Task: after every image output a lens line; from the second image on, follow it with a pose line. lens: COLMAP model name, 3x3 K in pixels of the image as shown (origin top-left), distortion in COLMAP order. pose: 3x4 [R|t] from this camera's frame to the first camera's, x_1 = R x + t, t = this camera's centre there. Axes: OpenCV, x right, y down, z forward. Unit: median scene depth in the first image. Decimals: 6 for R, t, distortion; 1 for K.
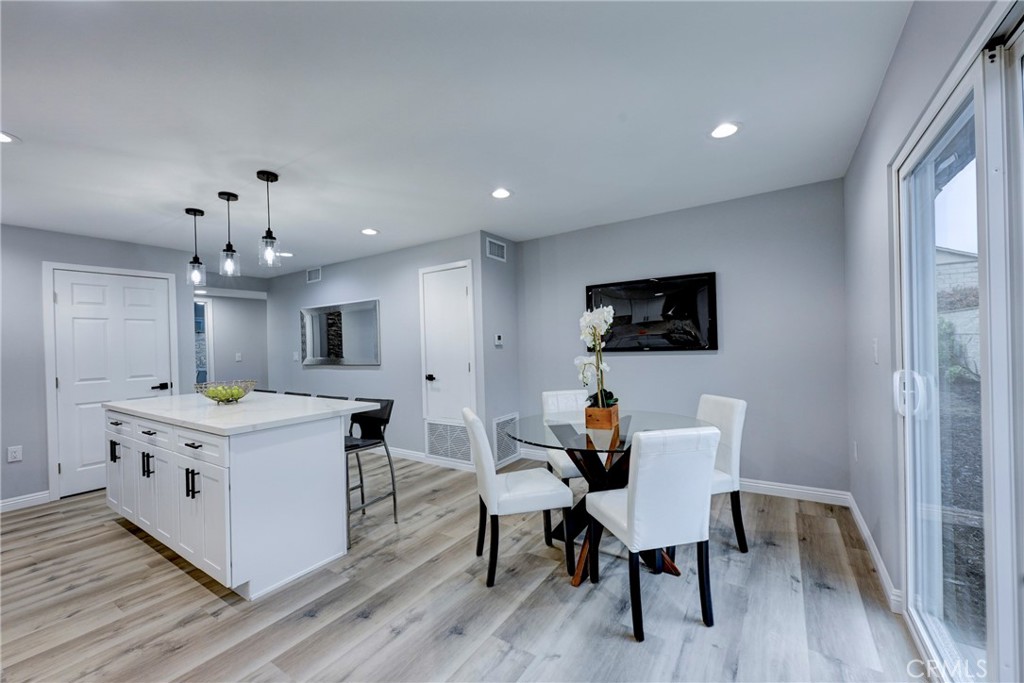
lens RADIAL K [[405.8, 0, 512.0], [0, 405.8, 341.5], [0, 0, 1]] dist [-0.001585, -0.000119]
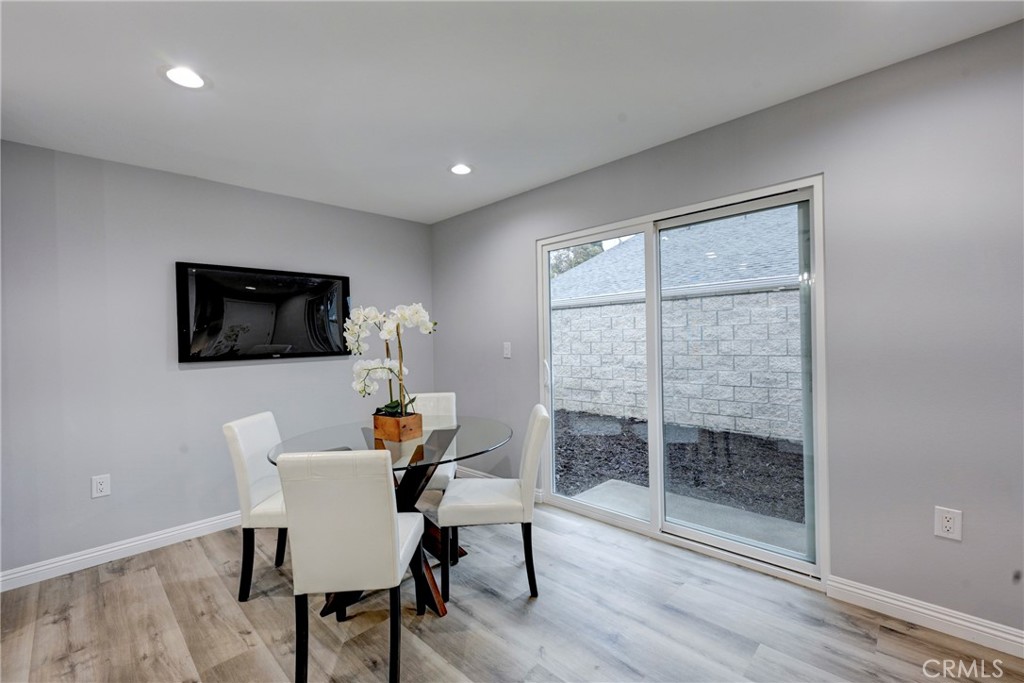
lens RADIAL K [[437.5, 0, 512.0], [0, 437.5, 341.5], [0, 0, 1]] dist [0.001744, 0.000149]
pose [[0.193747, 0.018852, 0.980870, -0.662729], [0.012248, 0.999691, -0.021634, 0.022042], [-0.980975, 0.016205, 0.193457, 0.568226]]
